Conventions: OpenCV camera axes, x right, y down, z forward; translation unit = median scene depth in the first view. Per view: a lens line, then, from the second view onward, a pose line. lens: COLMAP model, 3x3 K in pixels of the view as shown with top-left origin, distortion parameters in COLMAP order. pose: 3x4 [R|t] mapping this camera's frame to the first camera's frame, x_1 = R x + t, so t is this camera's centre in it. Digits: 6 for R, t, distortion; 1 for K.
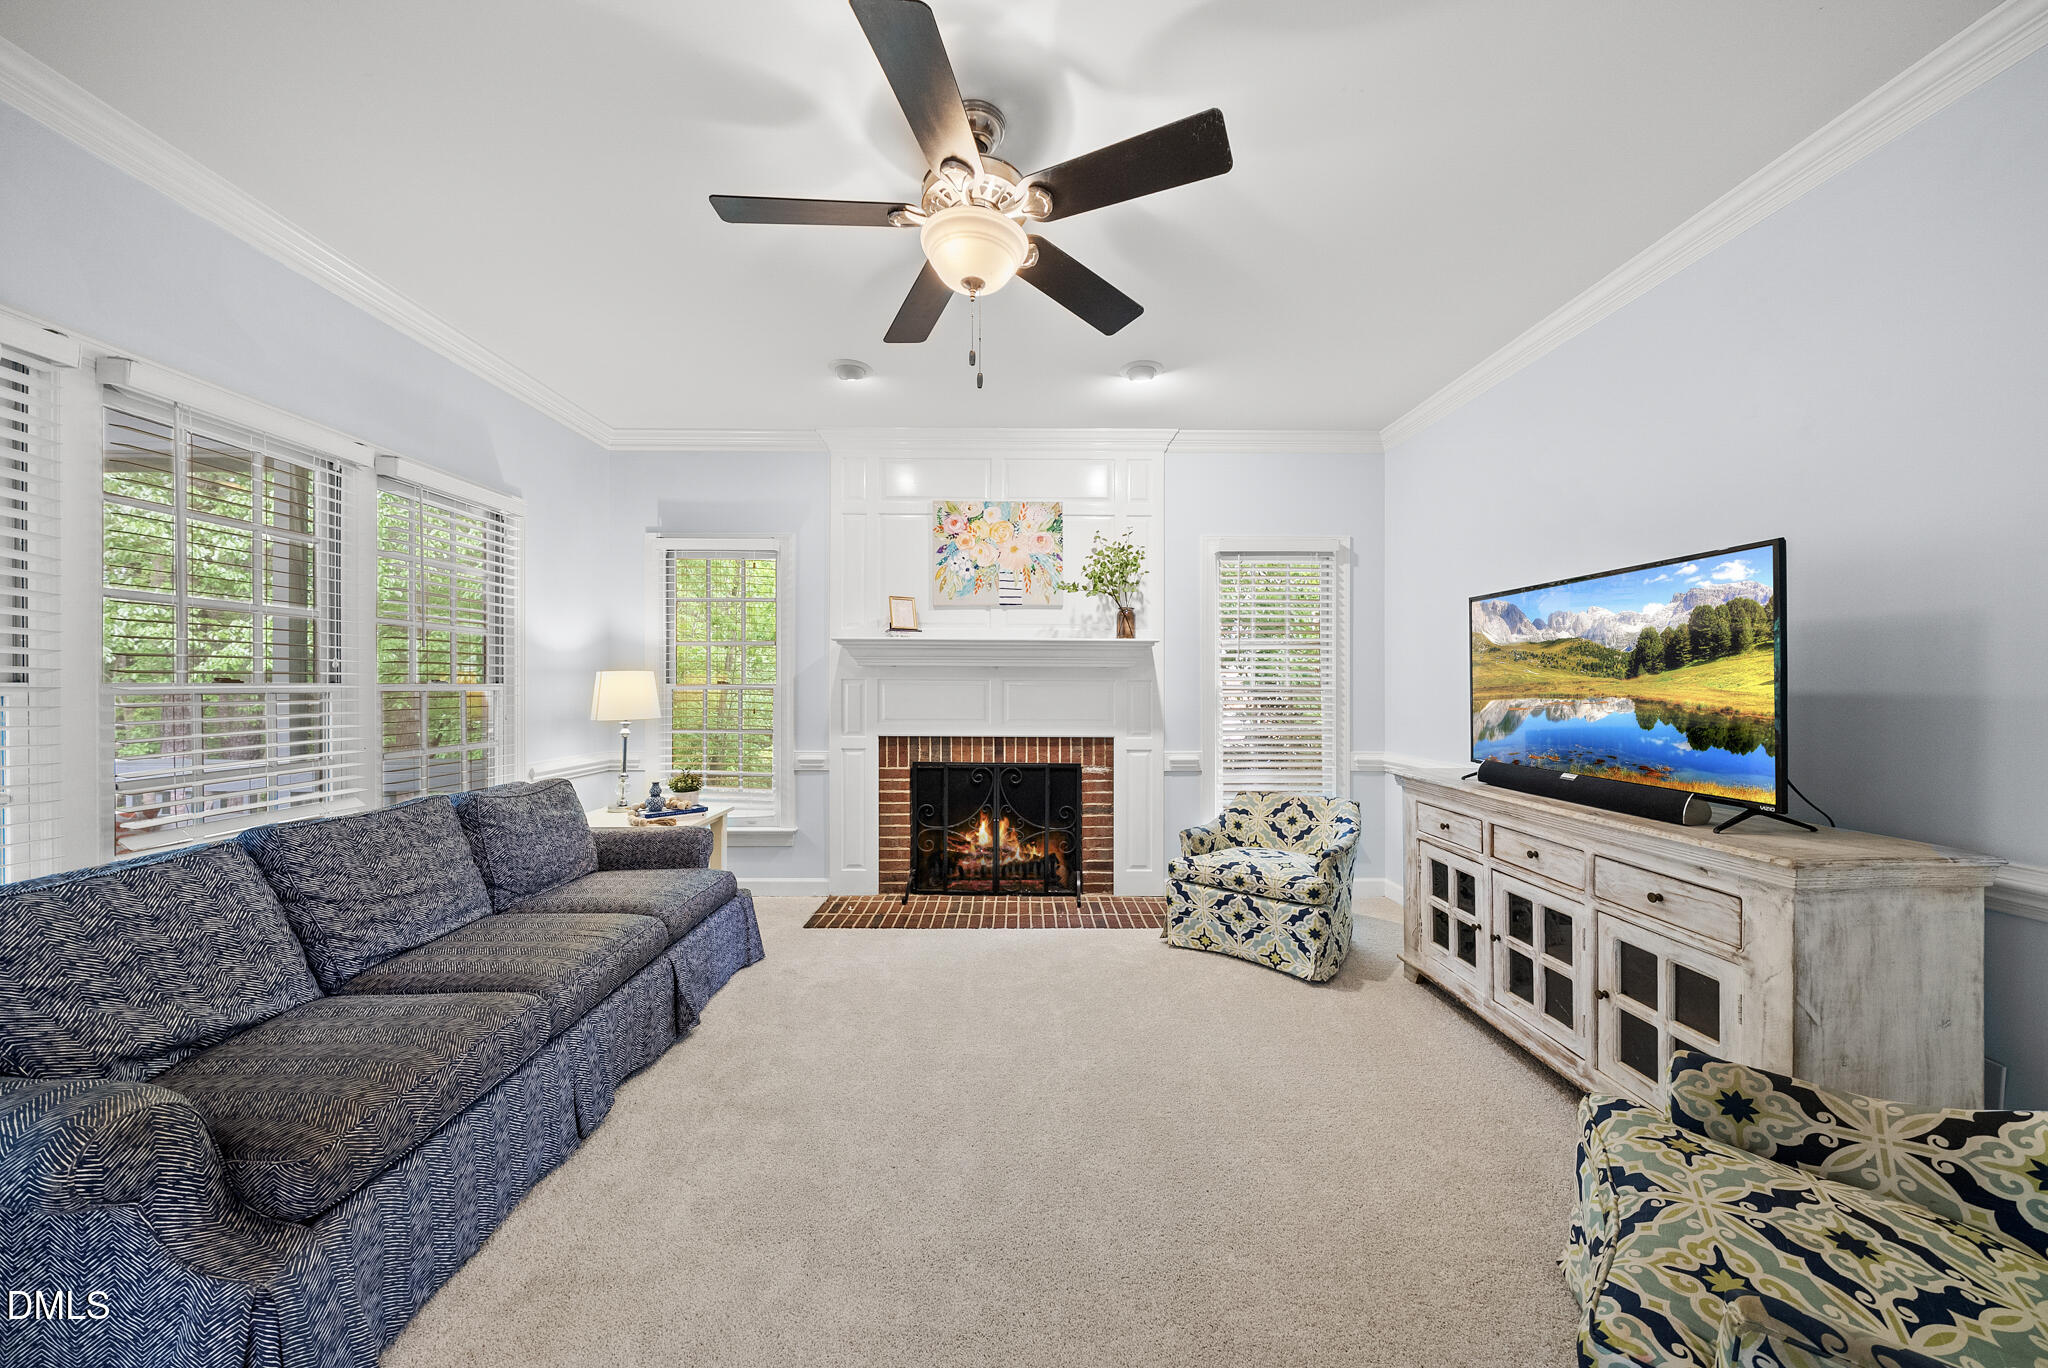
lens RADIAL K [[700.6, 0, 1027.9], [0, 700.6, 688.4], [0, 0, 1]] dist [-0.005534, -0.000047]
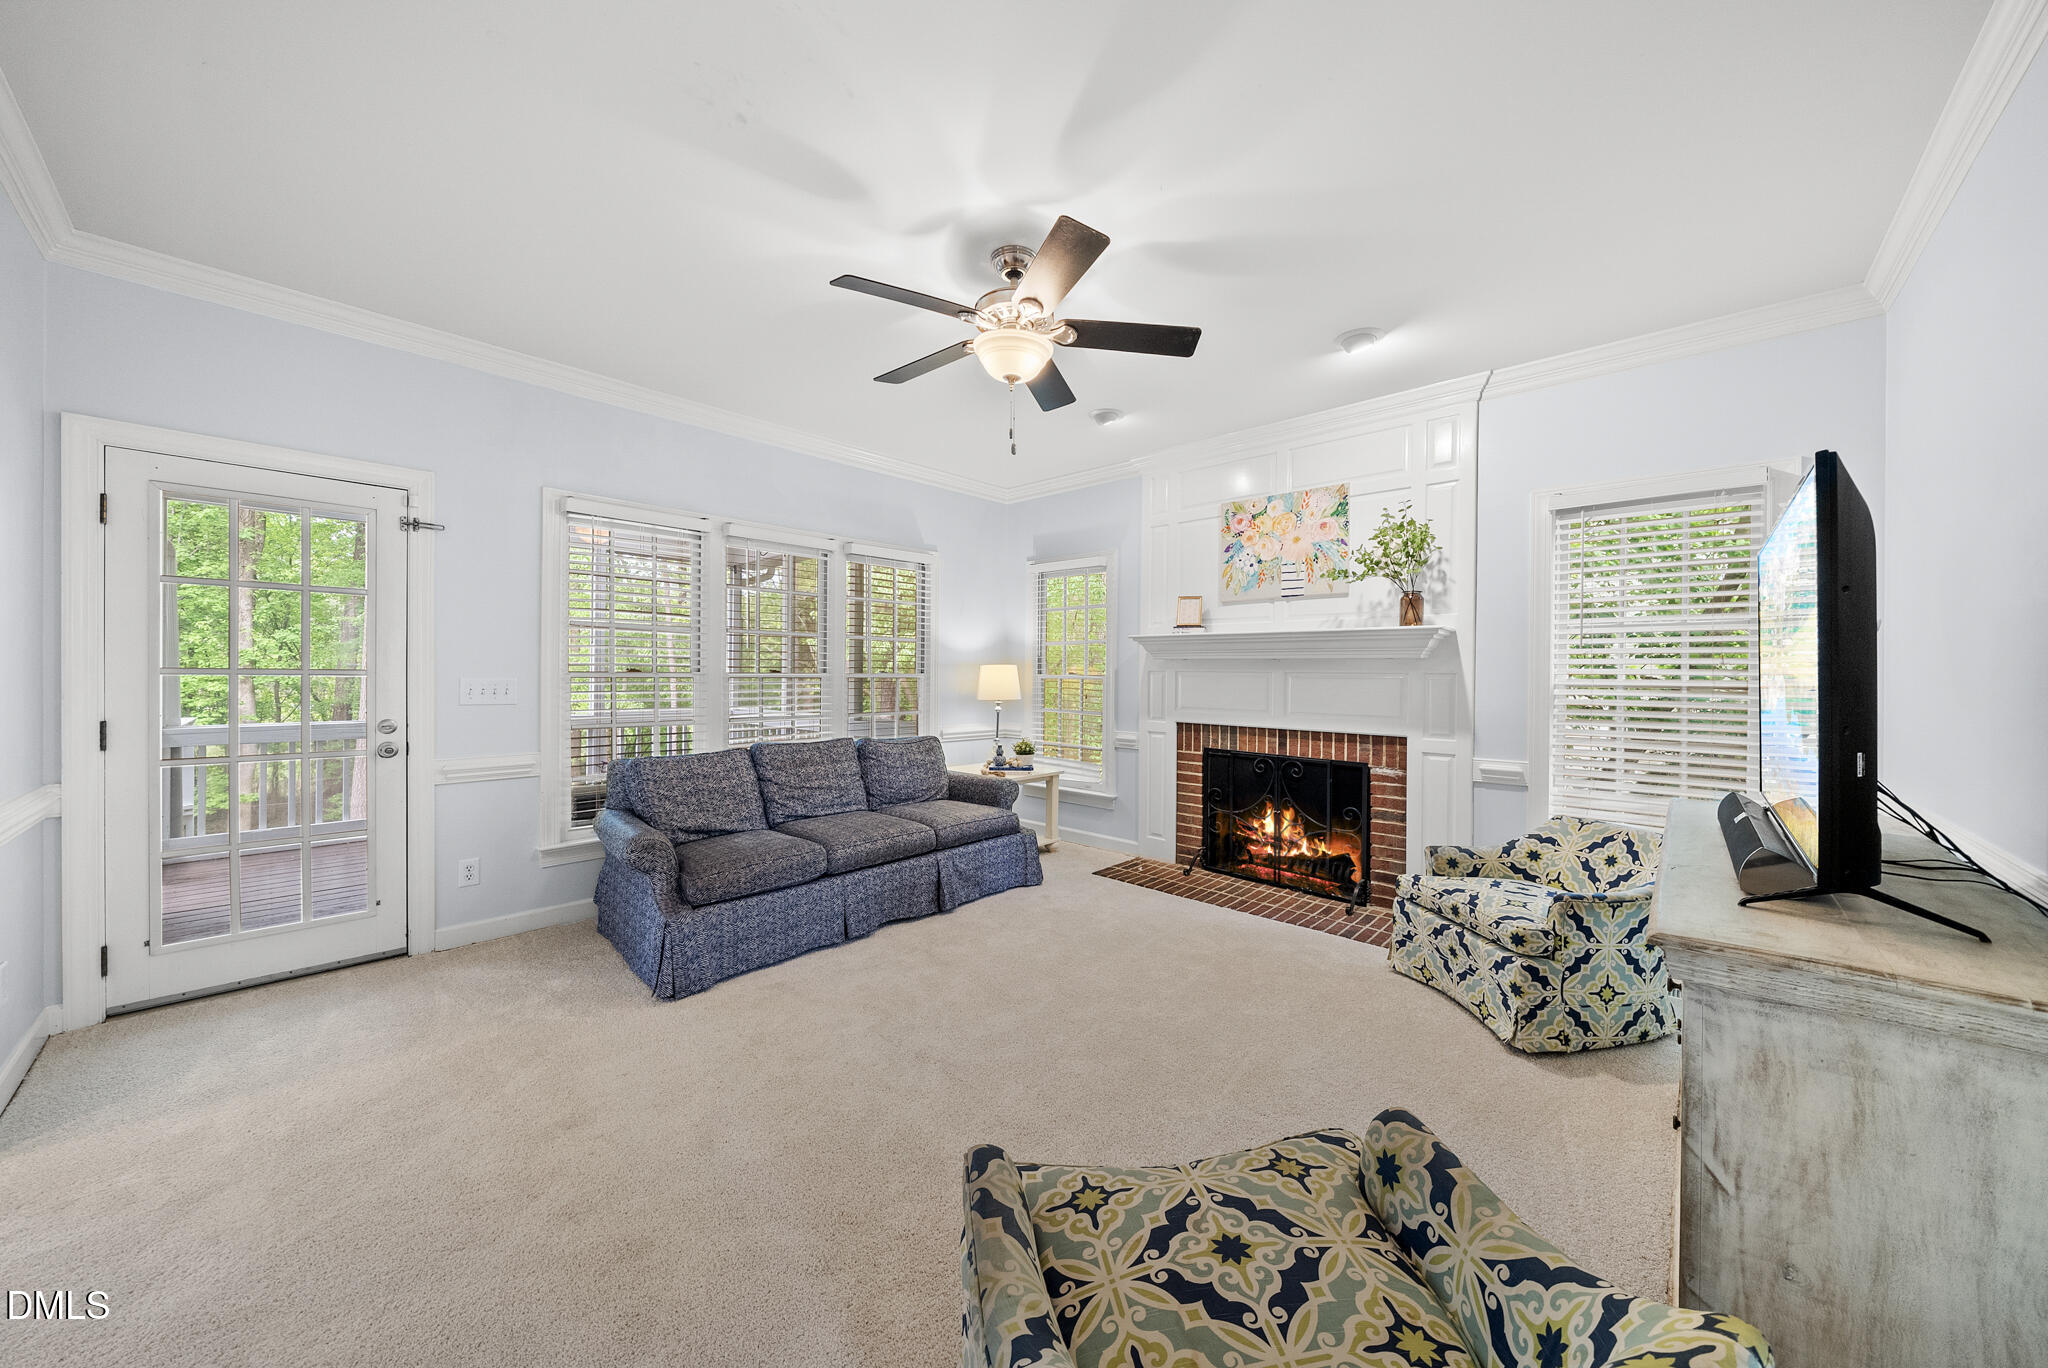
lens RADIAL K [[711.4, 0, 1028.8], [0, 711.4, 678.6], [0, 0, 1]] dist [-0.005234, 0.000011]
pose [[0.724056, 0.009153, -0.689680, 0.427546], [-0.010398, 0.999943, 0.002354, -0.001563], [0.689663, 0.005467, 0.724110, 0.017183]]
